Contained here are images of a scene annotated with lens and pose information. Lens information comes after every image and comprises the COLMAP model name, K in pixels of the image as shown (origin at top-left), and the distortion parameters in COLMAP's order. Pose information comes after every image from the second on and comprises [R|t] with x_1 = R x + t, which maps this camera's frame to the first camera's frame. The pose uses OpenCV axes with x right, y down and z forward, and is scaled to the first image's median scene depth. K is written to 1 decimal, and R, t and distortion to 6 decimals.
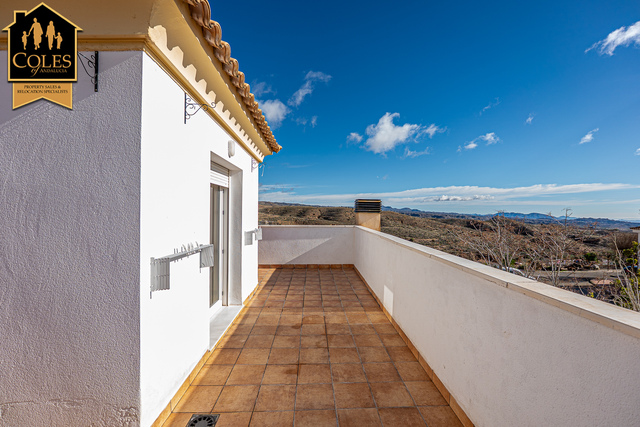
lens RADIAL K [[269.6, 0, 321.2], [0, 269.6, 215.8], [0, 0, 1]] dist [-0.003841, -0.000978]
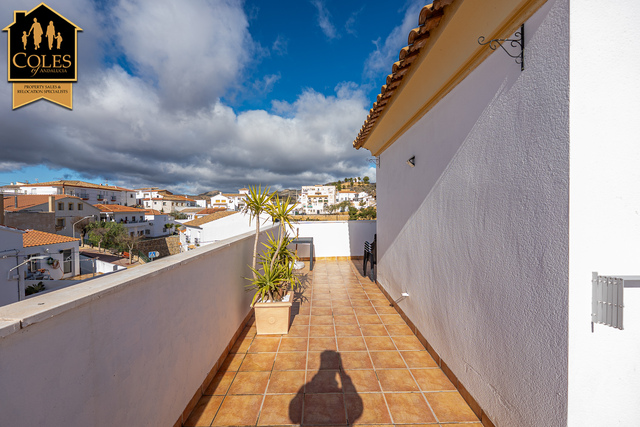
lens RADIAL K [[269.6, 0, 321.4], [0, 269.6, 214.6], [0, 0, 1]] dist [-0.003841, -0.000978]
pose [[-0.055824, 0.006005, -0.998423, 0.085355], [-0.005321, 0.999966, 0.006312, 0.010827], [0.998426, 0.005665, -0.055790, 0.382834]]
